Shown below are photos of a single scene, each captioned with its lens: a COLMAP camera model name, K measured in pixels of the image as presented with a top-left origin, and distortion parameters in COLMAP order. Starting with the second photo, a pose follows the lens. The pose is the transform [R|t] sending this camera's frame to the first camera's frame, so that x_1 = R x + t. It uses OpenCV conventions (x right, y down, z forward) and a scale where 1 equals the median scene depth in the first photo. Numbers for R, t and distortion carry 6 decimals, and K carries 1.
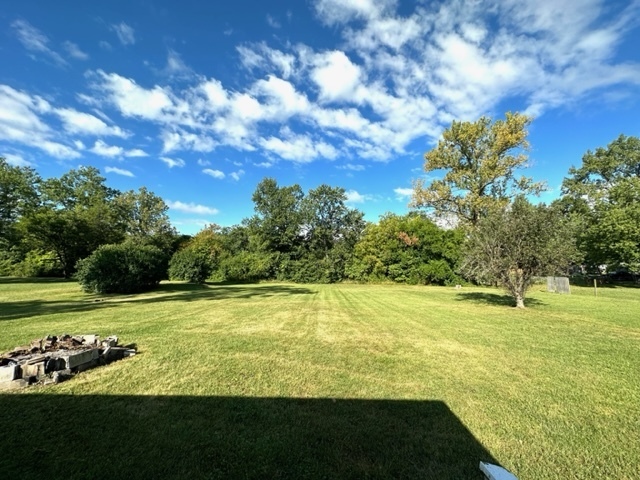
lens RADIAL K [[253.9, 0, 320.0], [0, 253.9, 240.0], [0, 0, 1]] dist [-0.002455, -0.000176]
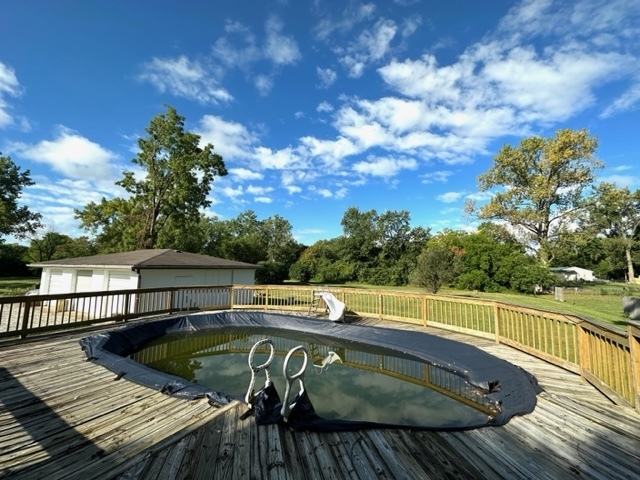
lens RADIAL K [[257.0, 0, 316.7], [0, 257.0, 233.2], [0, 0, 1]] dist [-0.002177, -0.000067]
pose [[0.894823, -0.050009, -0.443612, 0.251988], [0.034834, 0.998498, -0.042298, -0.054927], [0.445060, 0.022396, 0.895220, -0.344150]]
